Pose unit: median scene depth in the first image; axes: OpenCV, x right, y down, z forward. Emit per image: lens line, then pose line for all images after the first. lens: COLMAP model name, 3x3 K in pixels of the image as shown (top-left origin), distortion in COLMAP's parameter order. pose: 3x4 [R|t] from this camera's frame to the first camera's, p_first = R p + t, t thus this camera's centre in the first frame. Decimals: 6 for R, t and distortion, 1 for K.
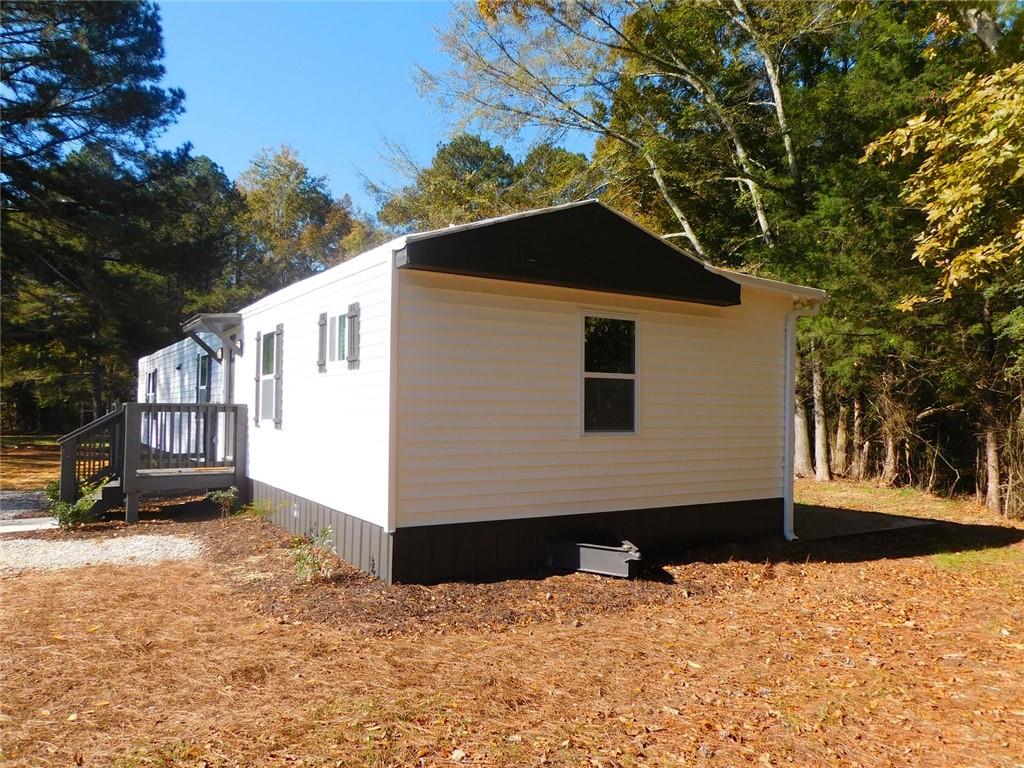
lens RADIAL K [[770.7, 0, 516.7], [0, 770.7, 392.6], [0, 0, 1]] dist [-0.013697, 0.064315]
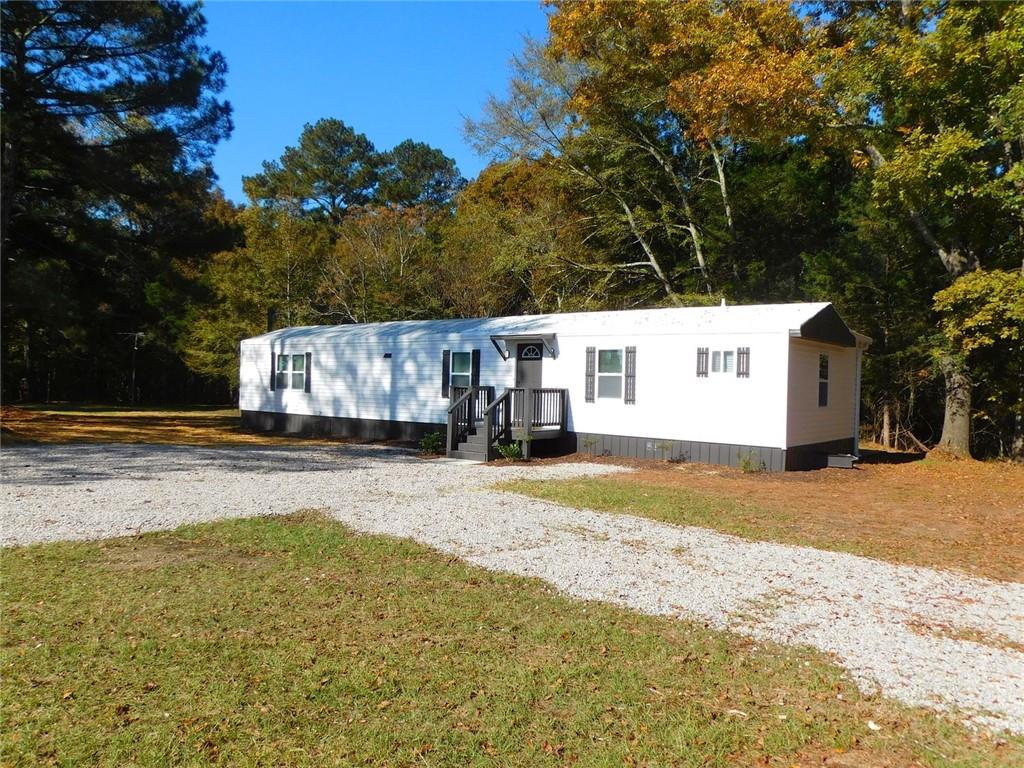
lens RADIAL K [[770.7, 0, 516.7], [0, 770.7, 389.3], [0, 0, 1]] dist [-0.013697, 0.064315]
pose [[0.941912, 0.009285, 0.335731, -0.495745], [-0.022414, 0.999127, 0.035251, -0.019204], [-0.335110, -0.040729, 0.941298, -0.265719]]
